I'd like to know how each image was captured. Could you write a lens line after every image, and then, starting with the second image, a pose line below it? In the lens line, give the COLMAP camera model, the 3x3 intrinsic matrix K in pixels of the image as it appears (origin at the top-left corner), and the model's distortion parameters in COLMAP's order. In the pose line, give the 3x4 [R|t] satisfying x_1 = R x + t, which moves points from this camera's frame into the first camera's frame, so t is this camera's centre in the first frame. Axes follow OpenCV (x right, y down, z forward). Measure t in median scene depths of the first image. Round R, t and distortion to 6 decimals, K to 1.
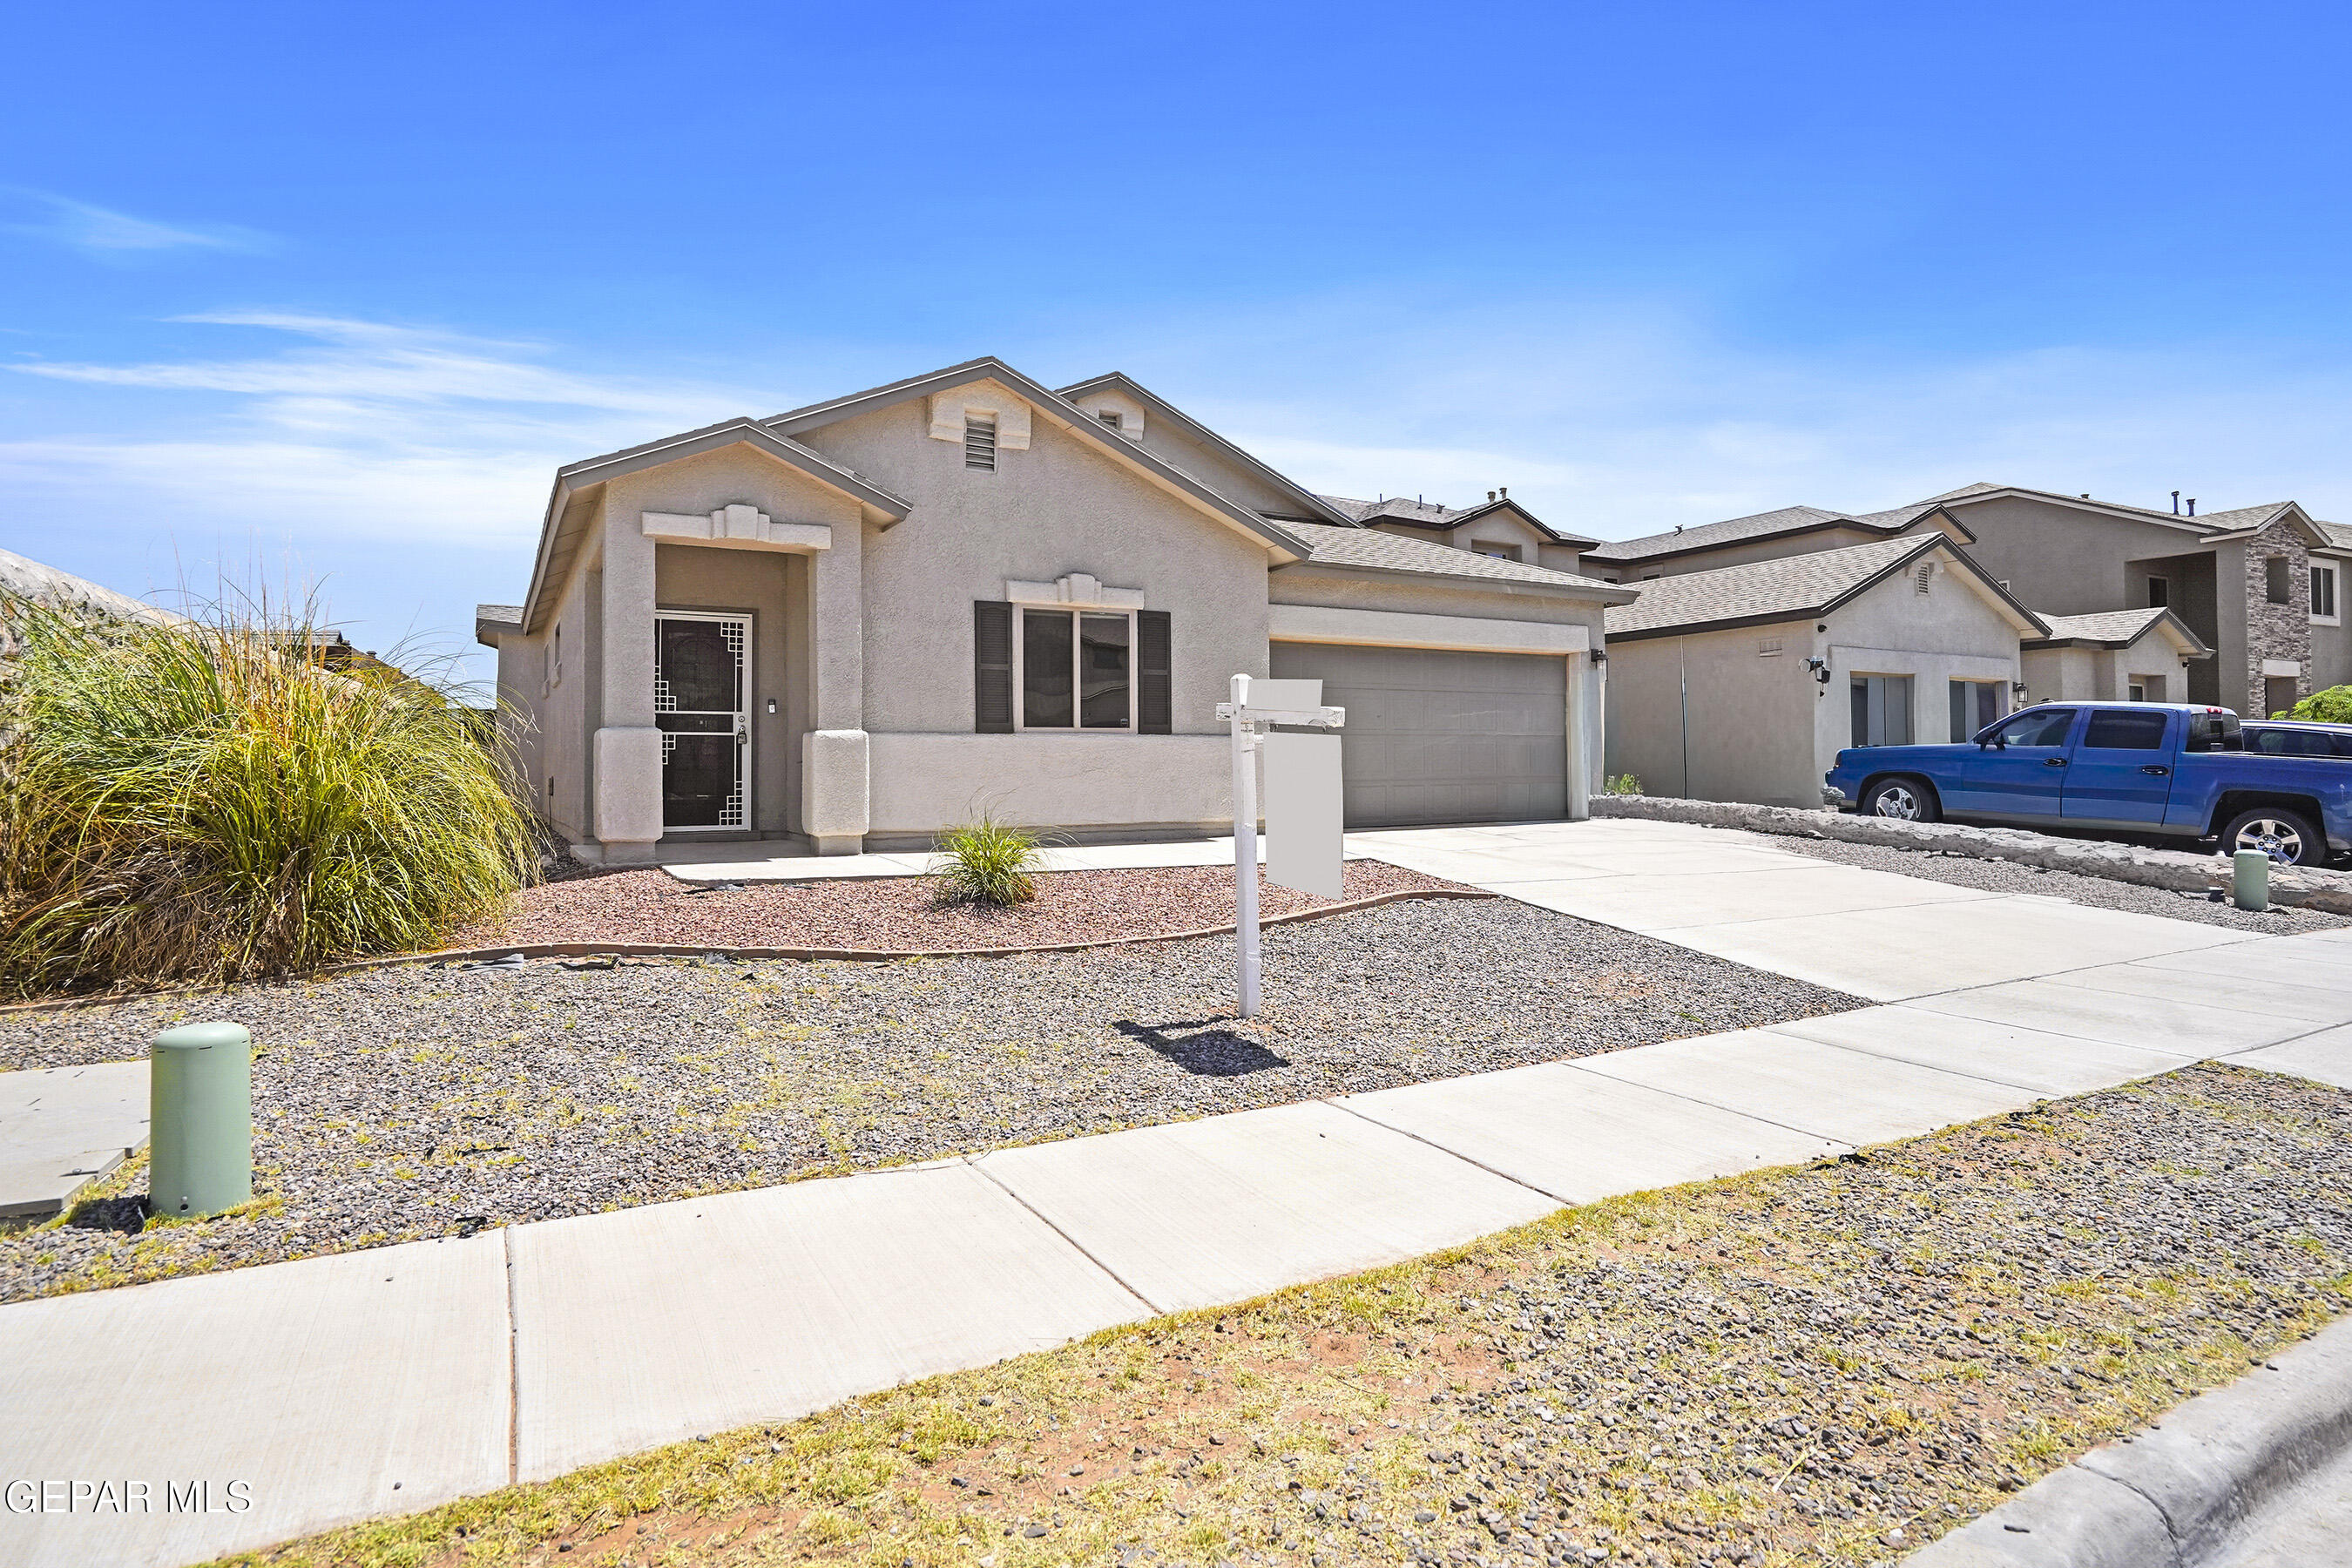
lens RADIAL K [[1223.2, 0, 1150.7], [0, 1223.2, 730.1], [0, 0, 1]] dist [-0.013501, 0.001374]
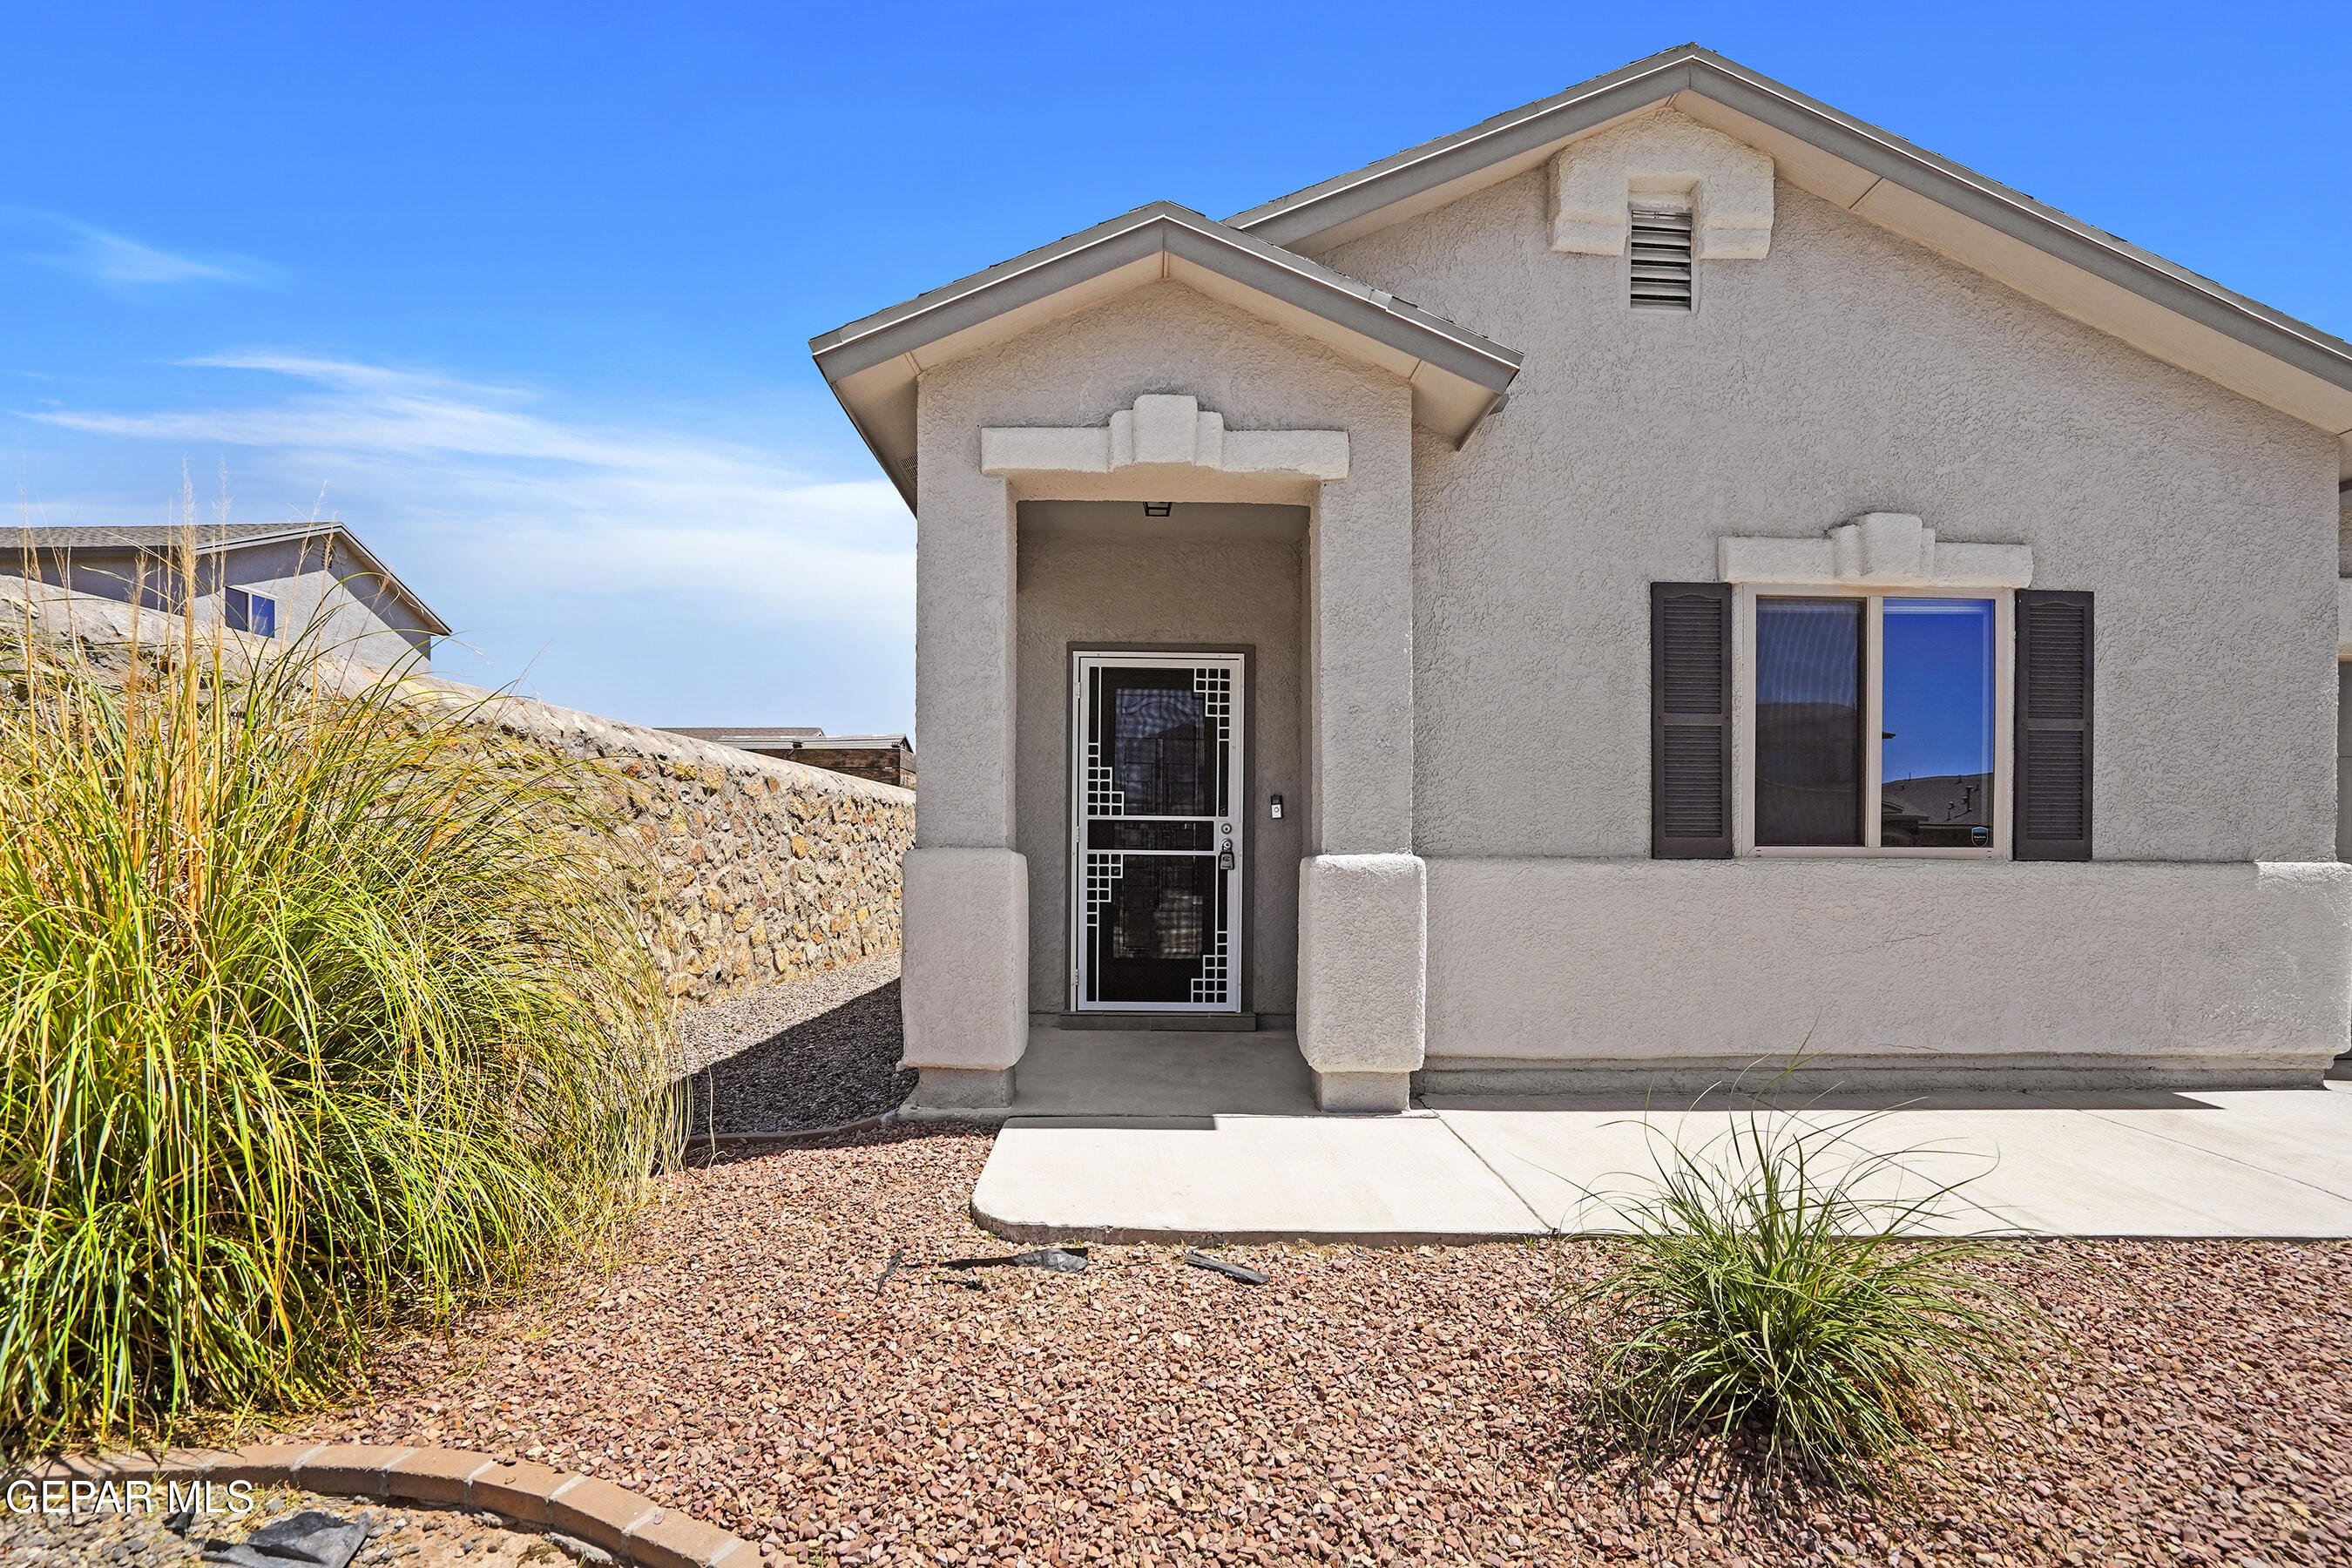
lens RADIAL K [[1092.7, 0, 1189.6], [0, 1092.7, 868.9], [0, 0, 1]] dist [-0.055923, 0.018440]
pose [[0.890216, 0.015375, -0.455280, -0.108234], [0.000431, 0.999401, 0.034591, -0.007916], [0.455539, -0.030990, 0.889676, 0.526512]]
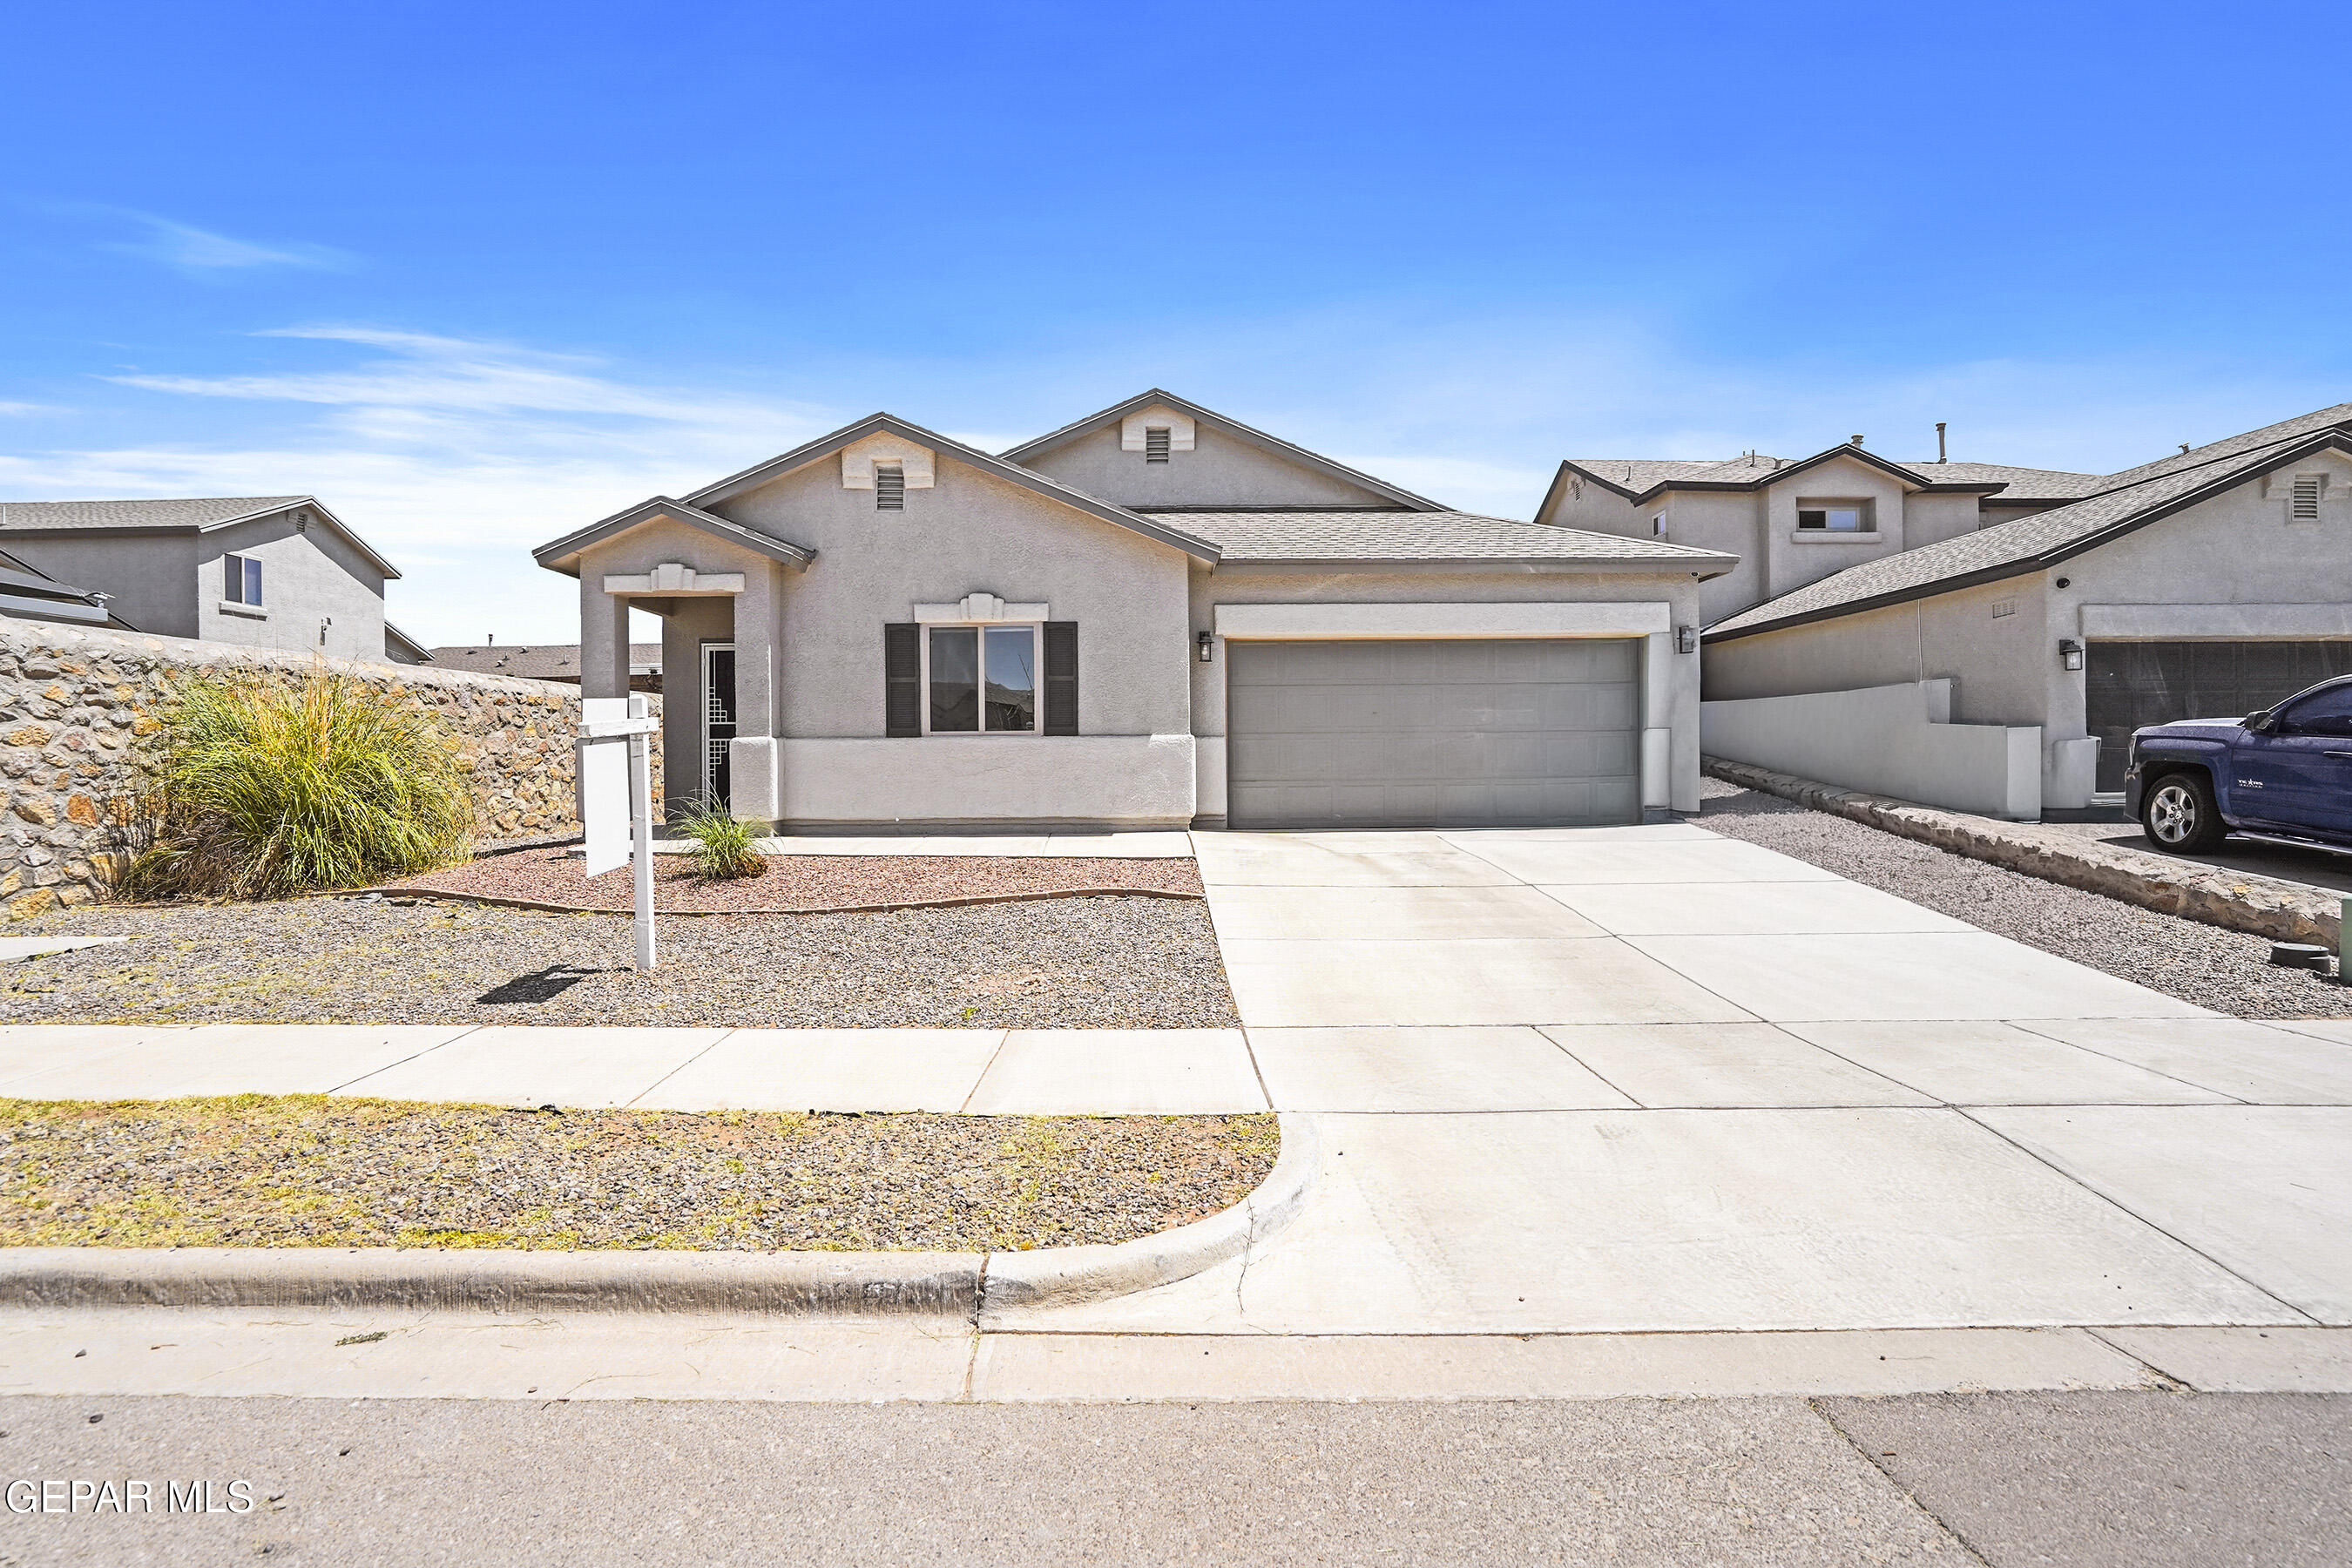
lens RADIAL K [[1223.2, 0, 1186.9], [0, 1223.2, 763.6], [0, 0, 1]] dist [-0.013501, 0.001374]
pose [[0.875477, -0.001639, -0.483256, 0.655805], [0.015725, 0.999561, 0.025099, 0.002788], [0.483003, -0.029573, 0.875119, 0.112537]]
